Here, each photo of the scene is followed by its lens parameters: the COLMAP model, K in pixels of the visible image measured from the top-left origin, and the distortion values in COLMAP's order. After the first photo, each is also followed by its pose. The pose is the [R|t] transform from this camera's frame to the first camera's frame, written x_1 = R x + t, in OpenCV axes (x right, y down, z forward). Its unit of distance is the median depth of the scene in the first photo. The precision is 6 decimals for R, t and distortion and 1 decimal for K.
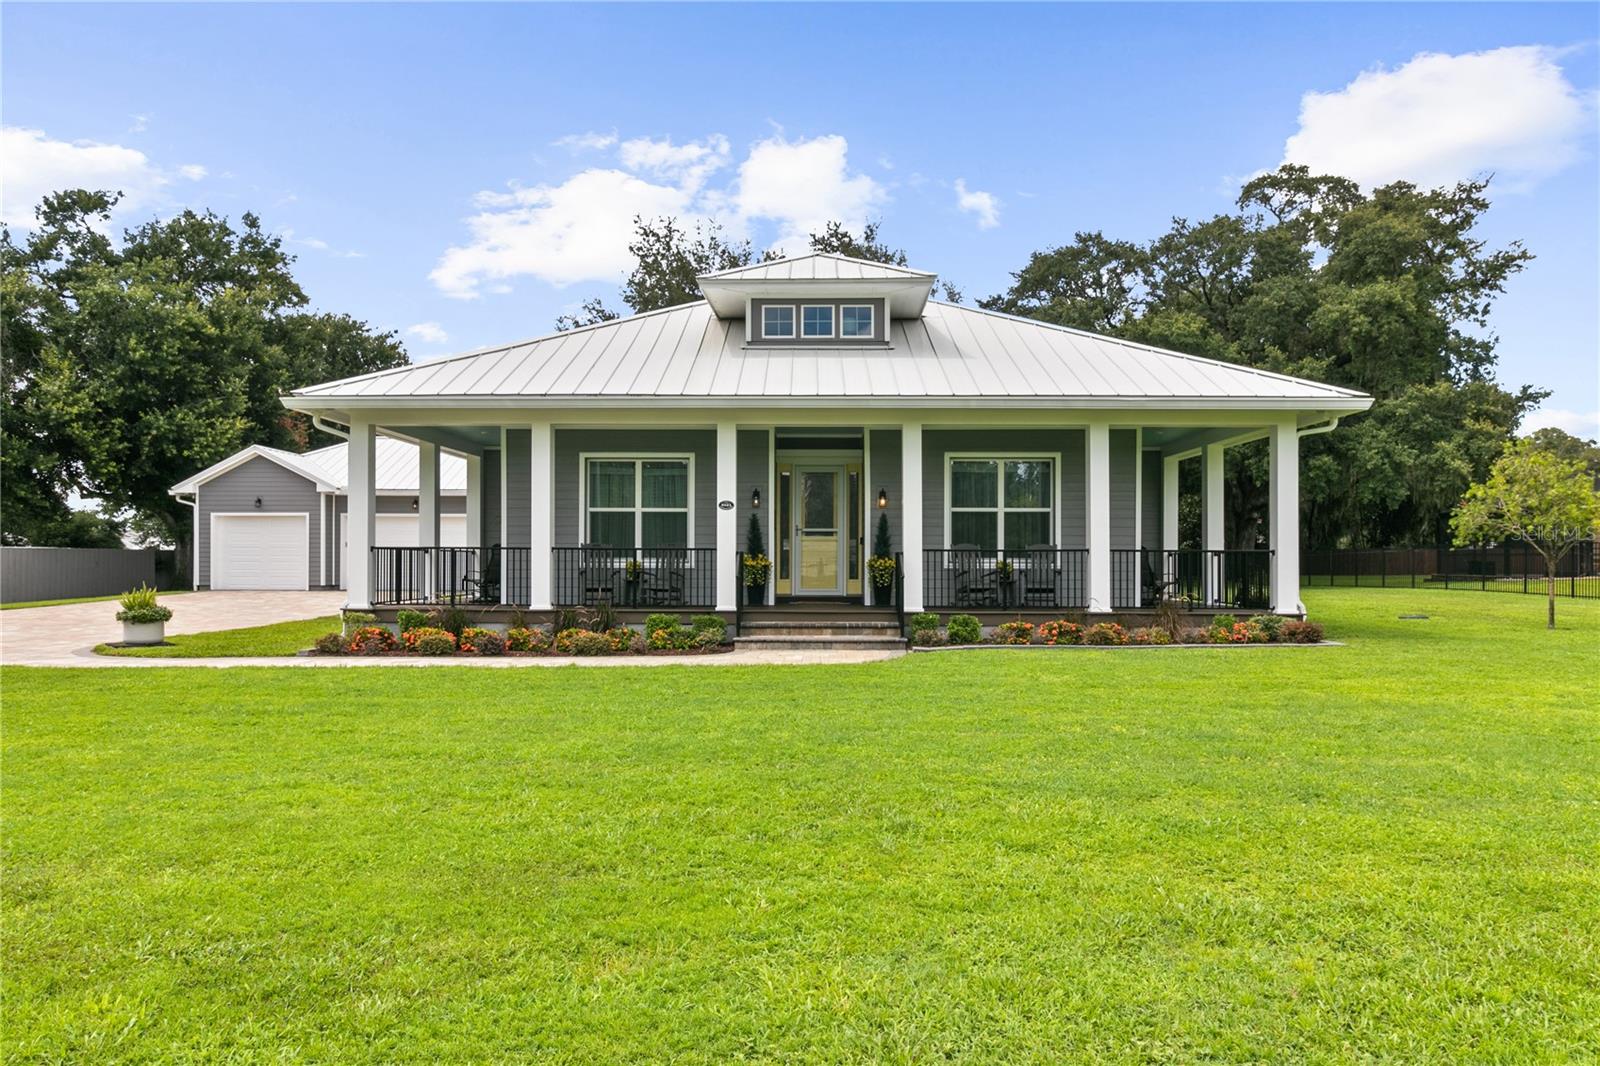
lens RADIAL K [[1045.1, 0, 800.0], [0, 1045.1, 533.0], [0, 0, 1]] dist [-0.007293, 0.001985]
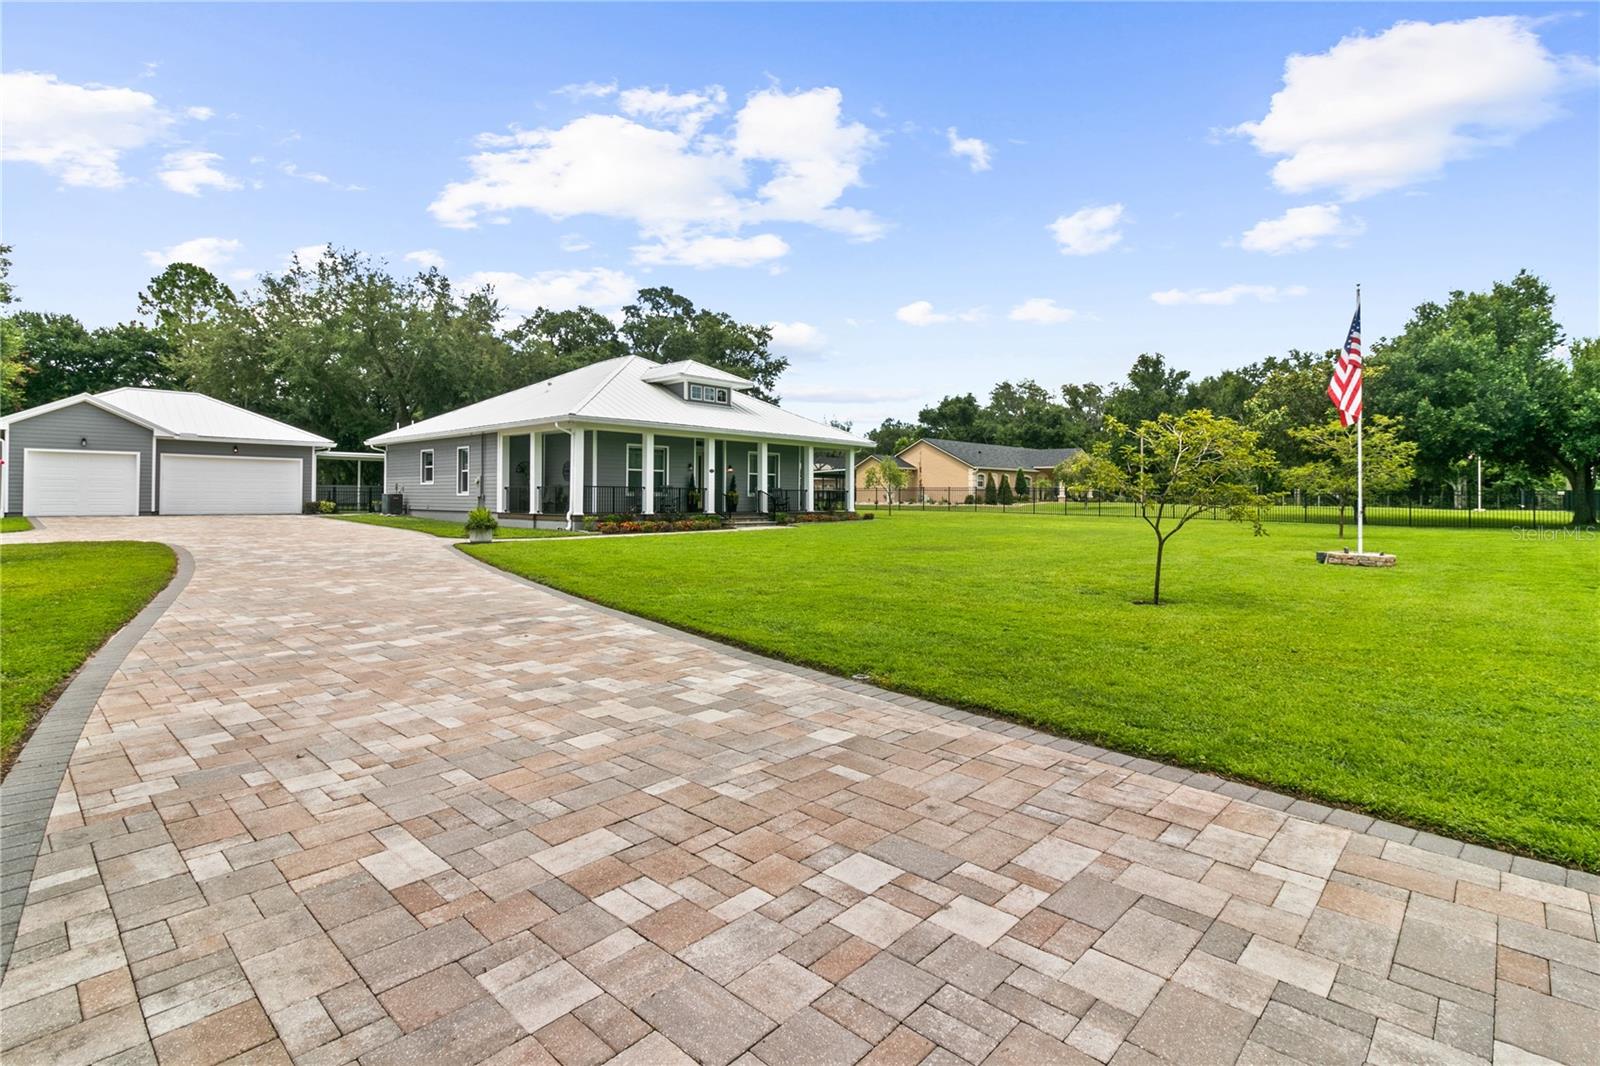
lens RADIAL K [[756.2, 0, 798.6], [0, 756.2, 487.2], [0, 0, 1]] dist [0.000525, 0.000110]
pose [[0.660327, 0.008168, 0.750934, -0.915195], [-0.023380, 0.999680, 0.009686, -0.007196], [-0.750614, -0.023952, 0.660307, -0.248199]]
